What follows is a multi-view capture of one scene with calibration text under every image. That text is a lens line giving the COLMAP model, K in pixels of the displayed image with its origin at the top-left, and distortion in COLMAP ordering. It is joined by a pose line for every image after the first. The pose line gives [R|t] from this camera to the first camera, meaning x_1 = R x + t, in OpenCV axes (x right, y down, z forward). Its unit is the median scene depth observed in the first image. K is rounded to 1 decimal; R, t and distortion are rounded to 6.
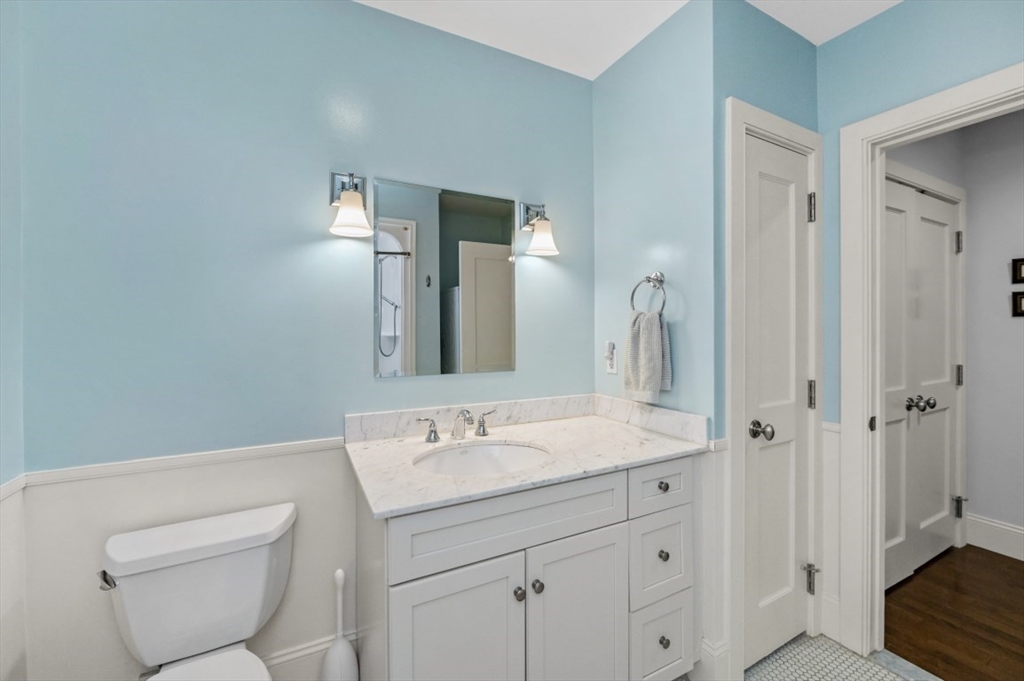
lens RADIAL K [[409.5, 0, 510.0], [0, 409.5, 331.0], [0, 0, 1]] dist [0.001250, 0.000052]
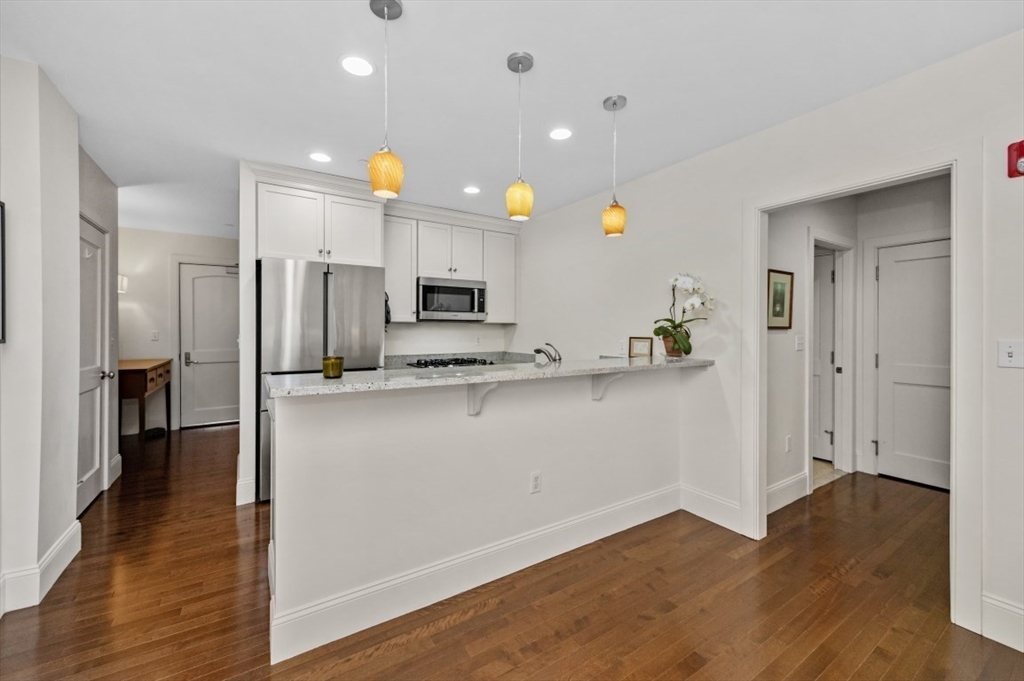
lens RADIAL K [[409.5, 0, 510.0], [0, 409.5, 331.0], [0, 0, 1]] dist [0.001250, 0.000052]
pose [[-0.096964, -0.004187, 0.995279, -0.663200], [-0.004950, 0.999981, 0.003724, 0.002067], [-0.995276, -0.004566, -0.096983, -0.336657]]
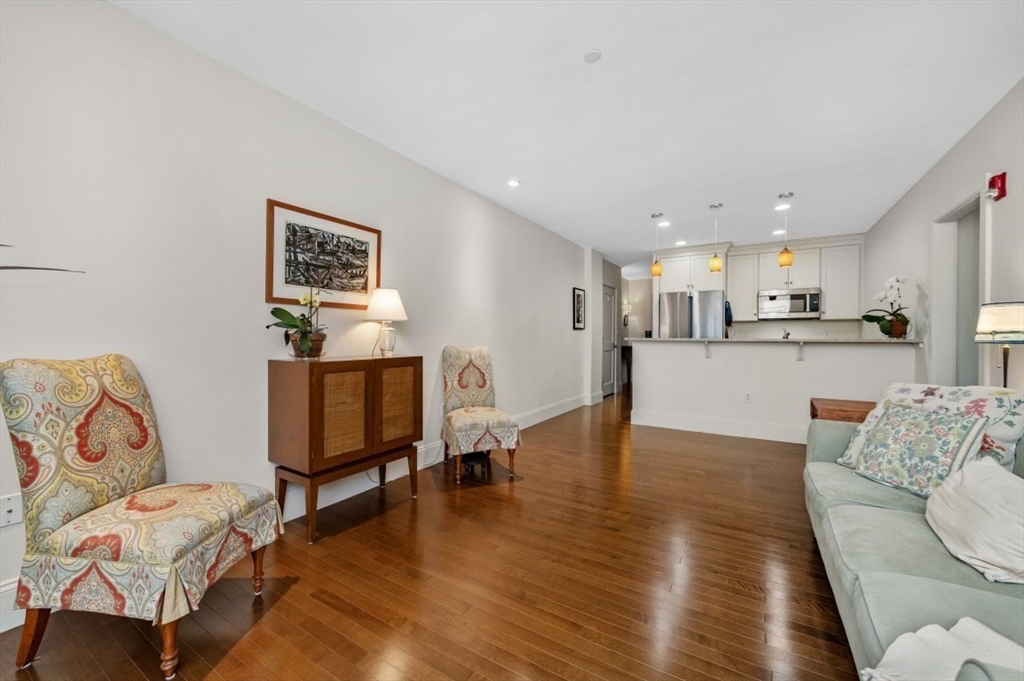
lens RADIAL K [[409.5, 0, 510.0], [0, 409.5, 331.0], [0, 0, 1]] dist [0.001250, 0.000052]
pose [[0.857651, 0.009597, 0.514142, -1.803154], [-0.002890, 0.999900, -0.013843, 0.095103], [-0.514224, 0.010386, 0.857593, -1.759647]]
